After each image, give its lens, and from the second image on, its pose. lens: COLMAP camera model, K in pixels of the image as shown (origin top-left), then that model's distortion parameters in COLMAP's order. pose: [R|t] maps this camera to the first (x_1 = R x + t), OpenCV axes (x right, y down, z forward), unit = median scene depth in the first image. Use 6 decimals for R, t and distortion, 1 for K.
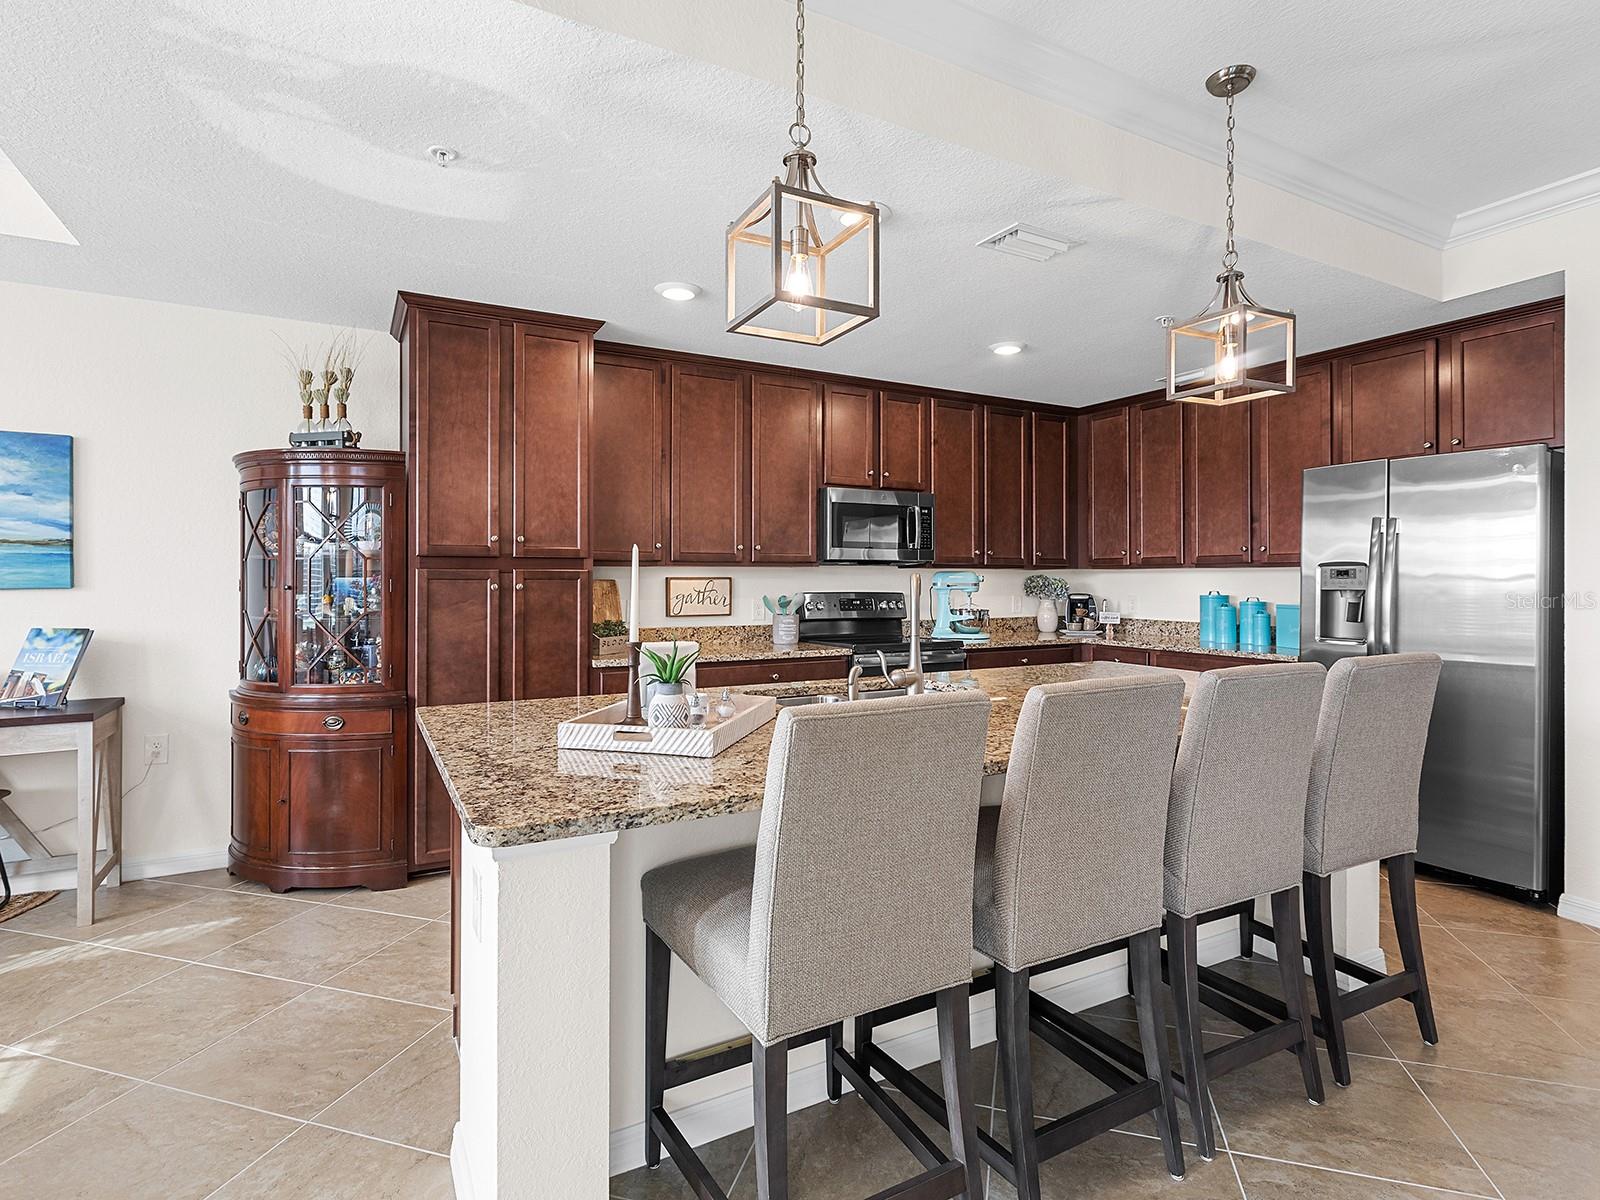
lens RADIAL K [[802.7, 0, 799.8], [0, 802.7, 583.9], [0, 0, 1]] dist [0.001535, -0.001562]
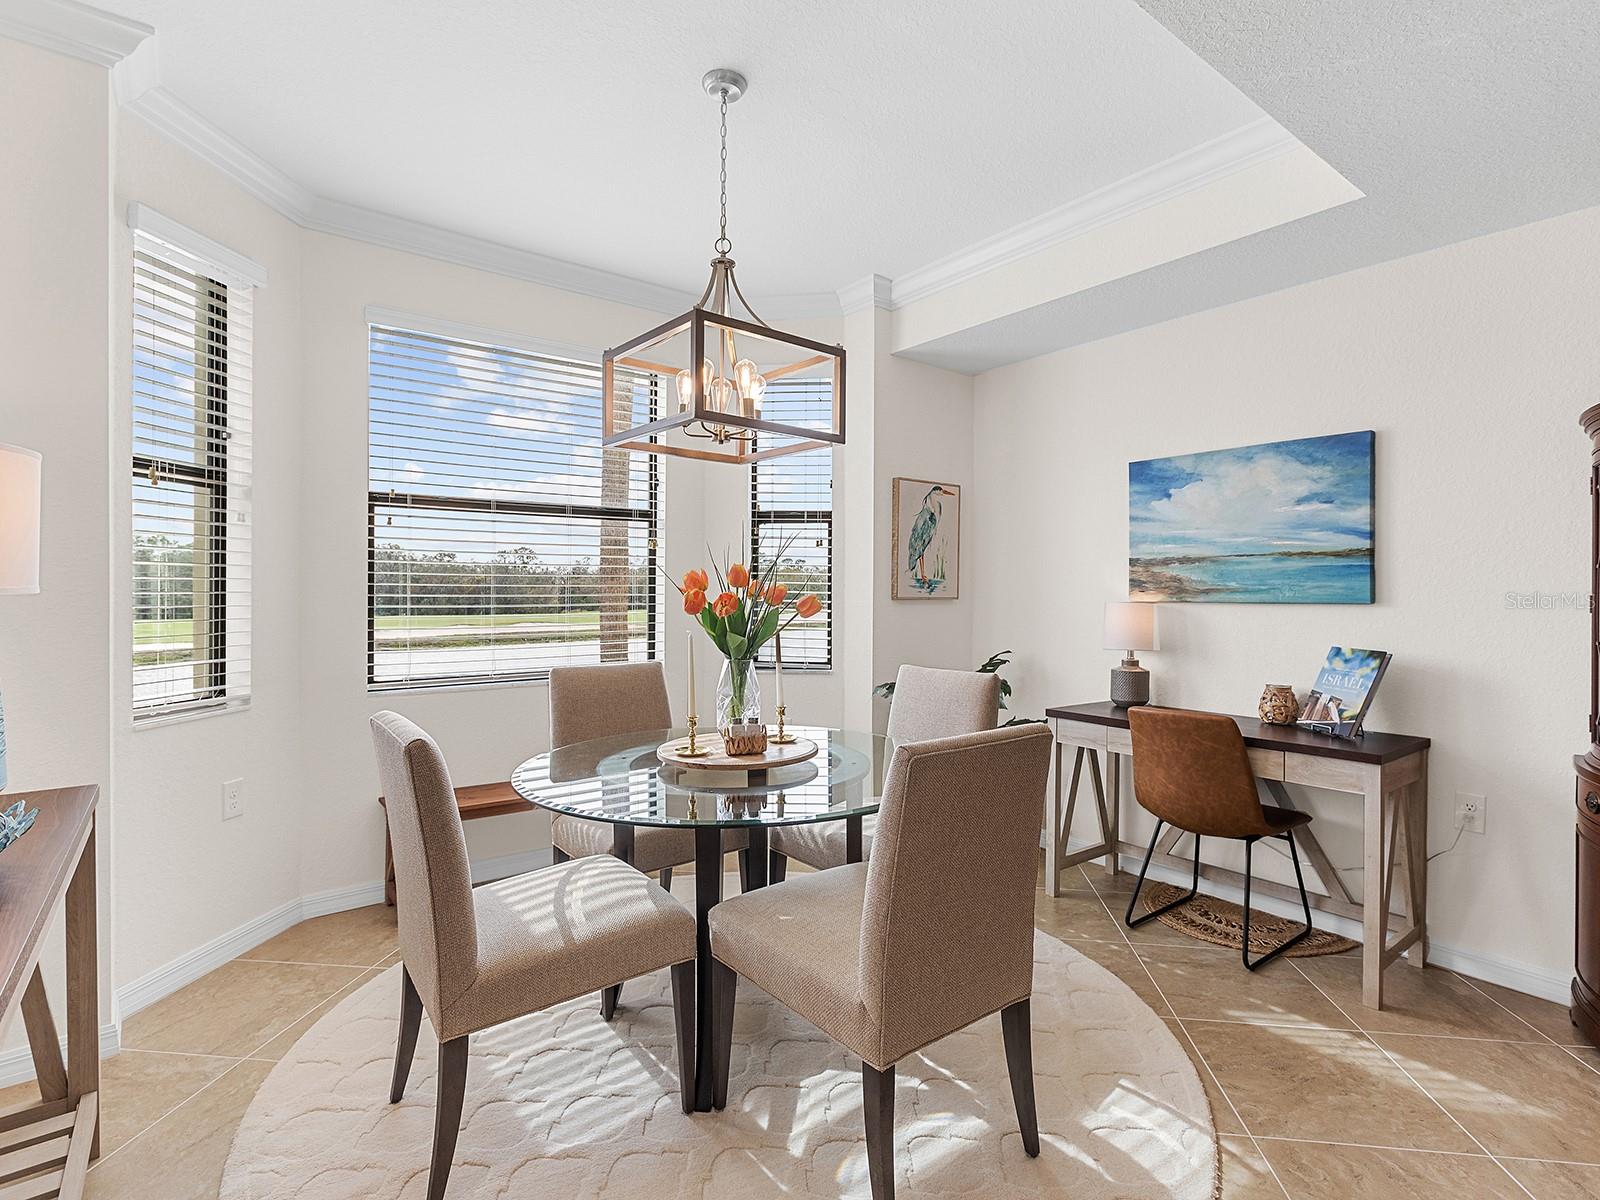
lens RADIAL K [[802.7, 0, 799.8], [0, 802.7, 583.9], [0, 0, 1]] dist [0.001535, -0.001562]
pose [[0.150573, -0.005817, -0.988582, -0.136930], [-0.012311, 0.999894, -0.007759, -0.002167], [0.988522, 0.013339, 0.150485, 0.255738]]
